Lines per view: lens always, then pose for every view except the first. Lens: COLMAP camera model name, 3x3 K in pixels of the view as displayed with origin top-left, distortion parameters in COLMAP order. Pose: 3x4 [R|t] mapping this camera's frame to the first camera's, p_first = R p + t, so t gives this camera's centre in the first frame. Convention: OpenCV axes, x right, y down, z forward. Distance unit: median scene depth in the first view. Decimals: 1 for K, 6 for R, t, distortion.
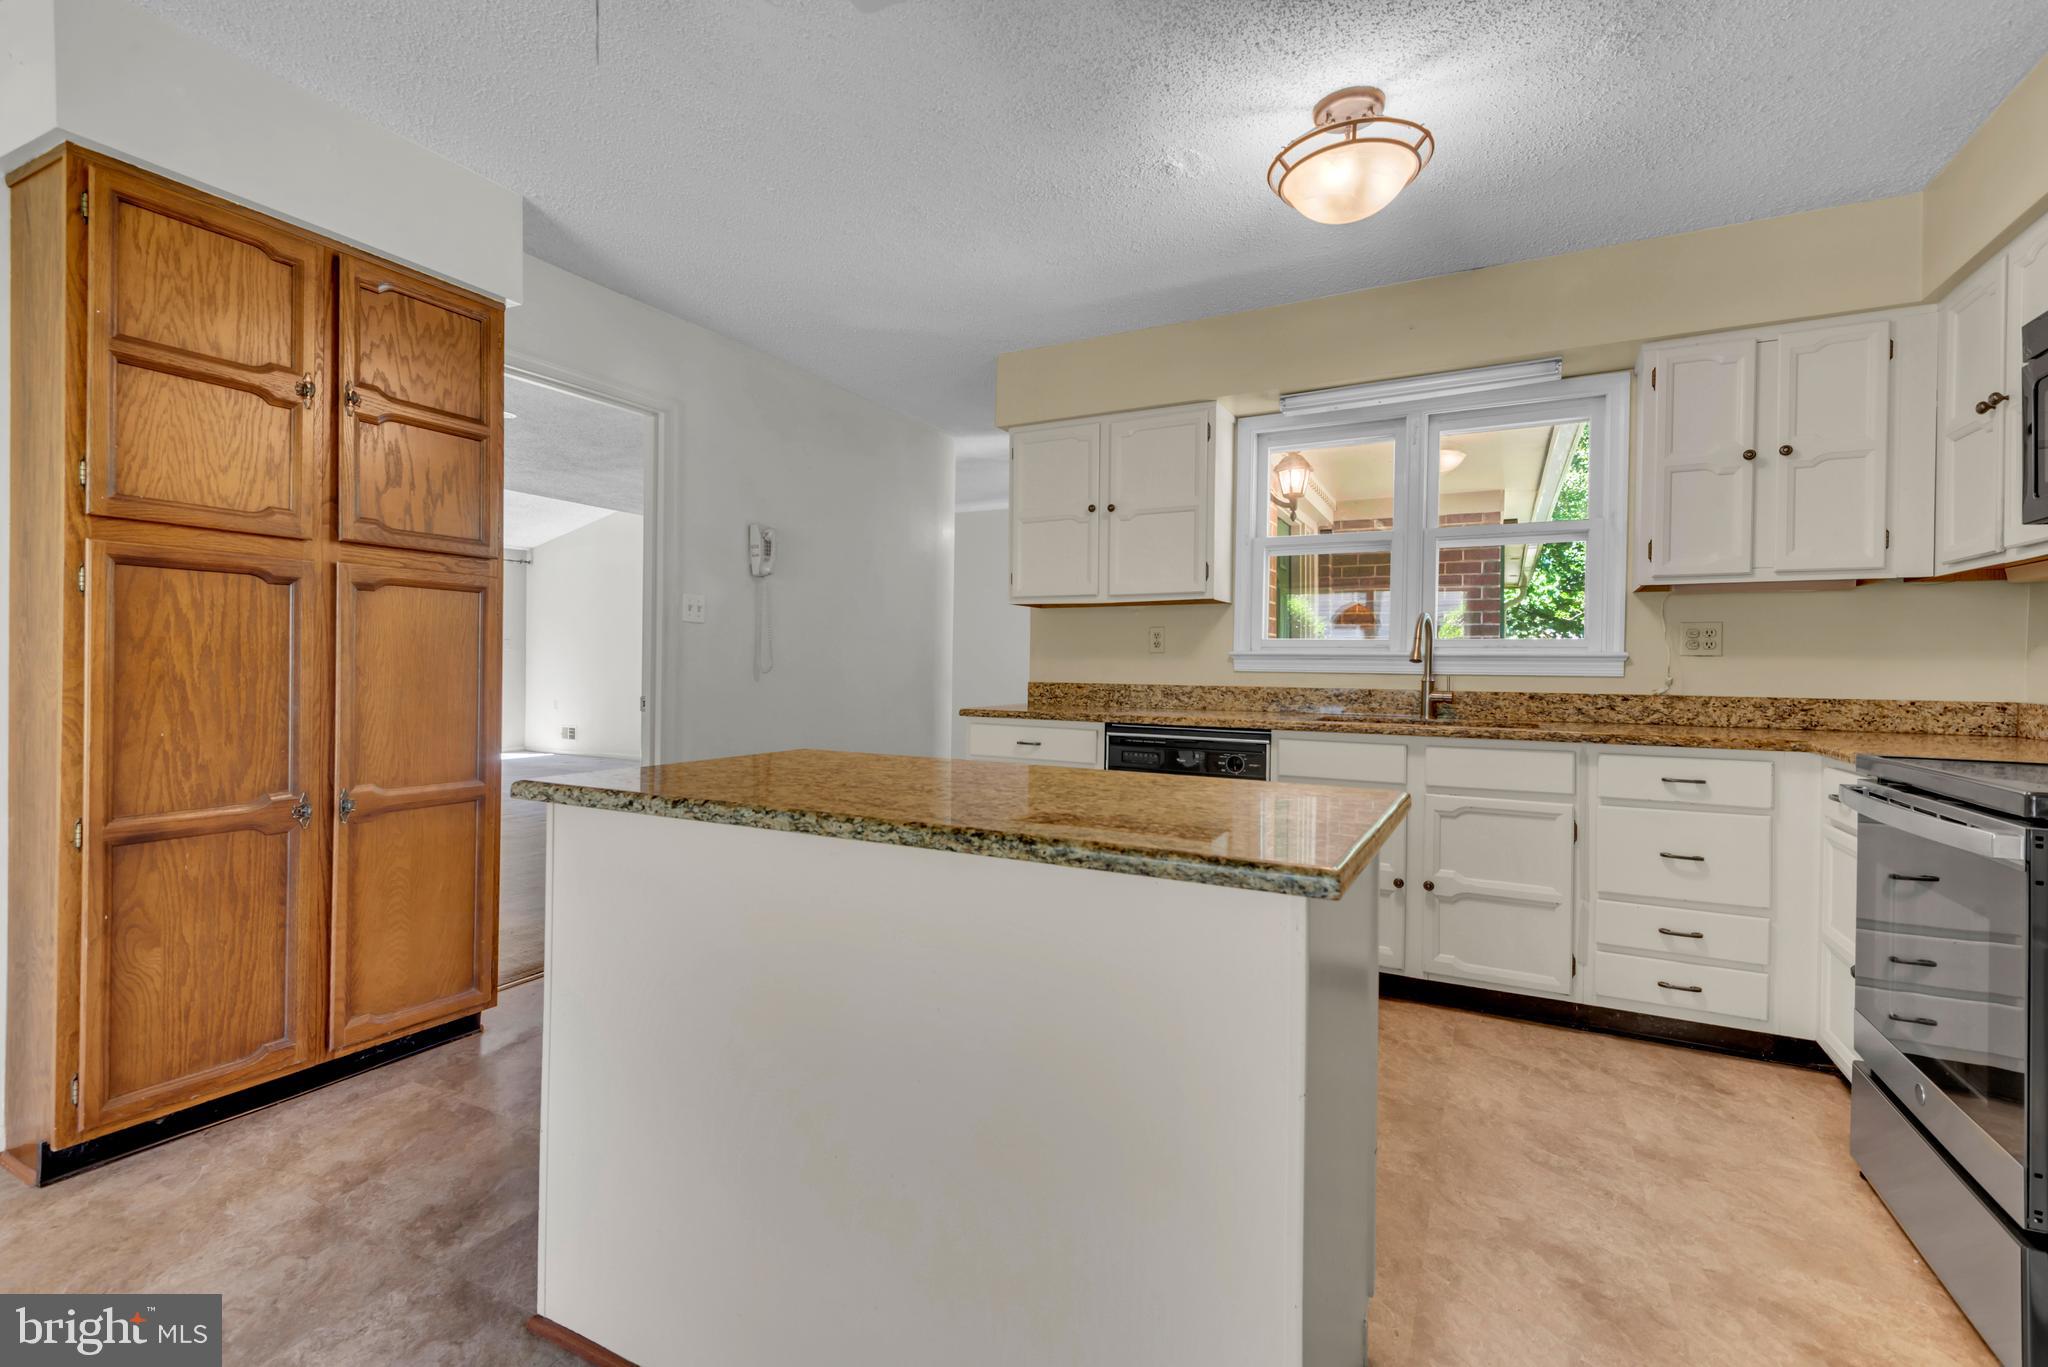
lens RADIAL K [[927.7, 0, 1014.5], [0, 927.7, 676.5], [0, 0, 1]] dist [0.019266, -0.000479]
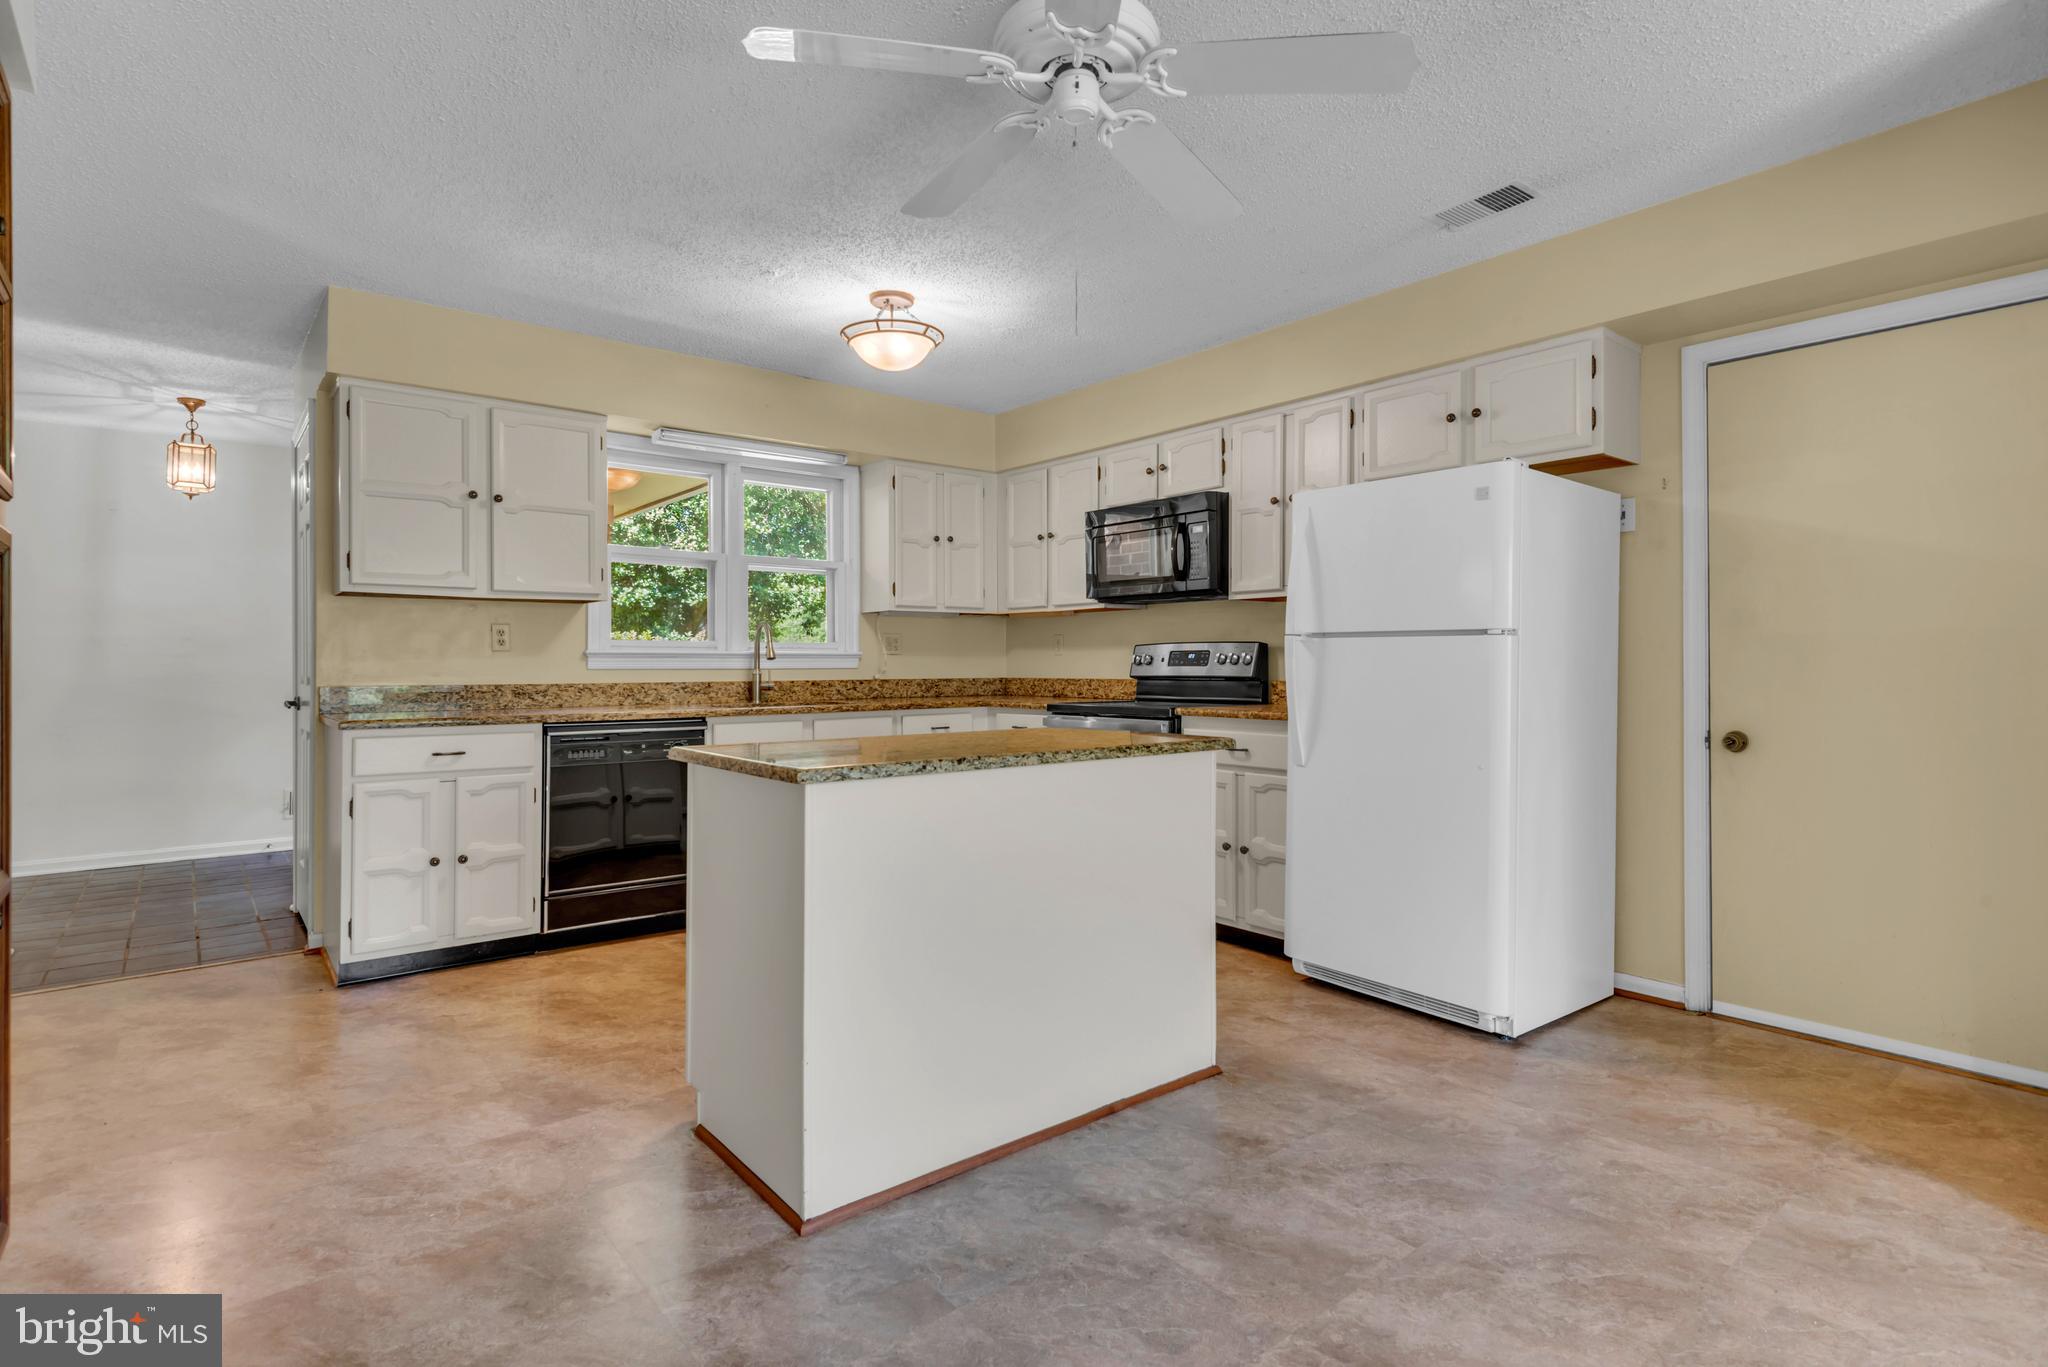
lens RADIAL K [[1020.1, 0, 1025.3], [0, 1020.1, 660.0], [0, 0, 1]] dist [0.014345, -0.008222]
pose [[0.387126, -0.008701, 0.921986, -0.895283], [0.017724, 0.999841, 0.001994, -0.013252], [-0.921856, 0.015569, 0.387219, 0.134180]]
